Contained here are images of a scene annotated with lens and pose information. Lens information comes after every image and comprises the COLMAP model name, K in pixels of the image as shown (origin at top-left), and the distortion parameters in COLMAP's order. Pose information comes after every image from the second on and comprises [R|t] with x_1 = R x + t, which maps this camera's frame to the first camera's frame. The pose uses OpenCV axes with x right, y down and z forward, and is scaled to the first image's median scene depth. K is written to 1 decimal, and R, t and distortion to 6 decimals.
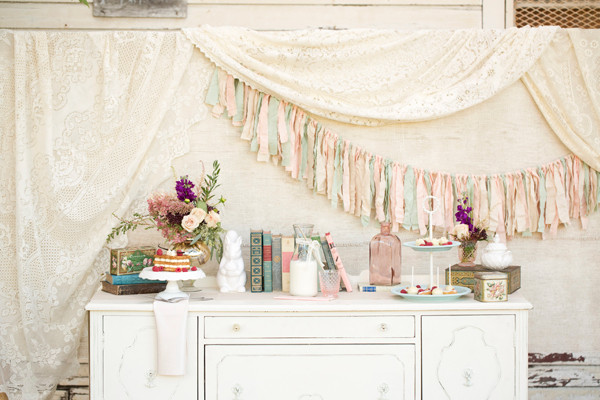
lens RADIAL K [[1836.9, 0, 299.5], [0, 1836.9, 138.3], [0, 0, 1]] dist [-0.033705, 1.308387]
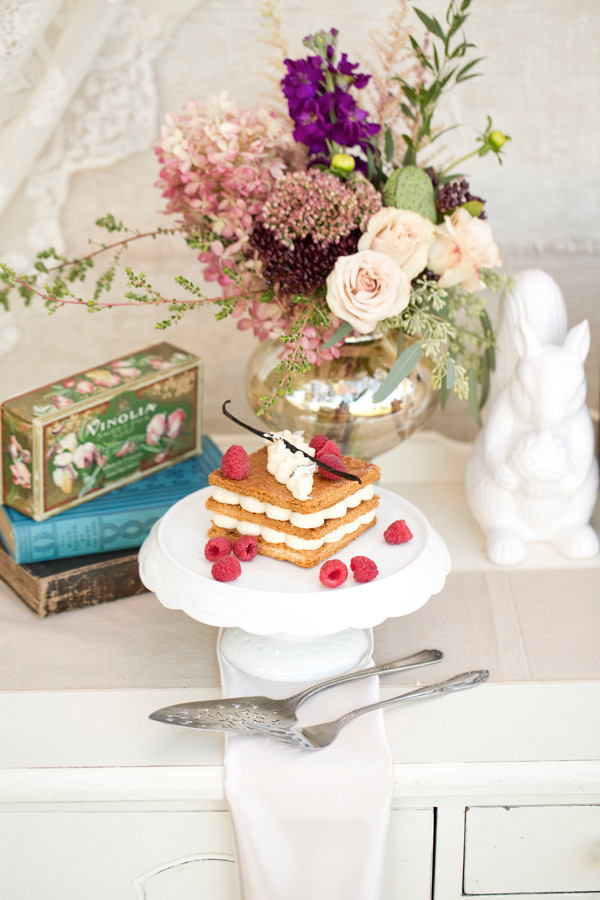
lens RADIAL K [[2755.3, 0, 300.0], [0, 2755.3, 450.0], [0, 0, 1]] dist [-0.033705, 1.308387]
pose [[0.999855, -0.008704, 0.014641, -0.070611], [0.002700, 0.929691, 0.368332, -0.053806], [-0.016818, -0.368239, 0.929579, 0.679499]]
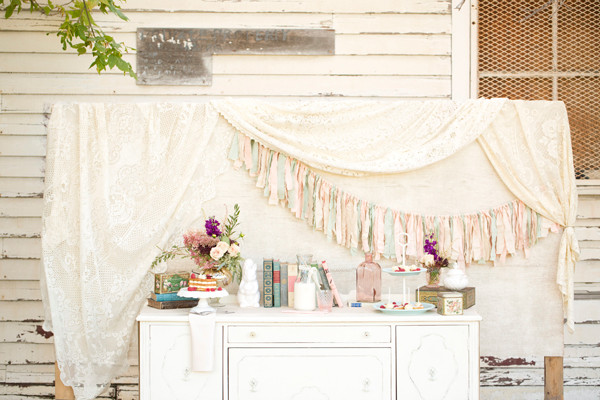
lens RADIAL K [[1836.9, 0, 299.5], [0, 1836.9, 138.3], [0, 0, 1]] dist [-0.033705, 1.308387]
pose [[0.999981, 0.001280, -0.006021, 0.006021], [-0.001345, 0.999941, -0.010813, -0.020236], [0.006007, 0.010821, 0.999923, -0.281263]]
